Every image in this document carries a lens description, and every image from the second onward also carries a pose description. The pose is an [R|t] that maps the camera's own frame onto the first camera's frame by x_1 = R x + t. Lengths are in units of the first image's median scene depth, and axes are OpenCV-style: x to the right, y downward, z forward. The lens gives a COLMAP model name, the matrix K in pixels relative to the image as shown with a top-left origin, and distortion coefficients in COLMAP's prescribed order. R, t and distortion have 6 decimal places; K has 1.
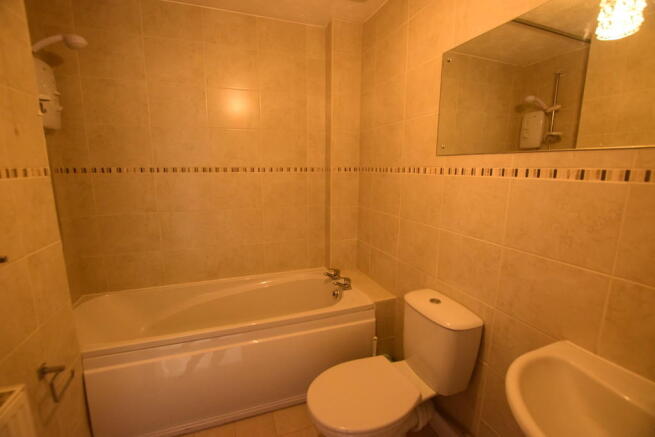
lens RADIAL K [[294.2, 0, 327.5], [0, 294.2, 218.5], [0, 0, 1]] dist [-0.018463, 0.001063]
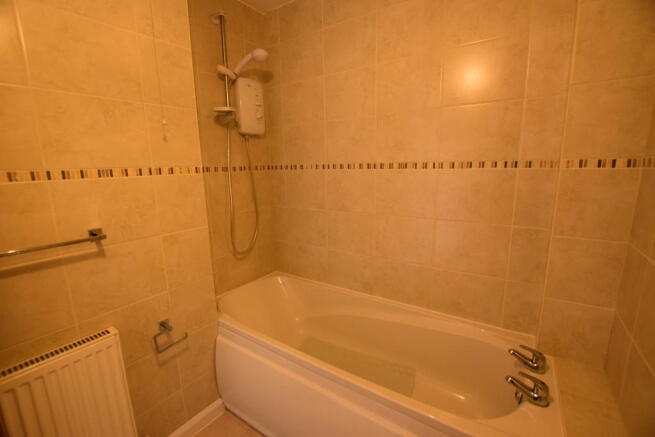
lens RADIAL K [[294.2, 0, 327.5], [0, 294.2, 218.5], [0, 0, 1]] dist [-0.018463, 0.001063]
pose [[0.578204, 0.134147, -0.804789, 0.217289], [-0.119940, 0.989650, 0.078789, -0.068935], [0.807028, 0.050970, 0.588309, 0.411543]]
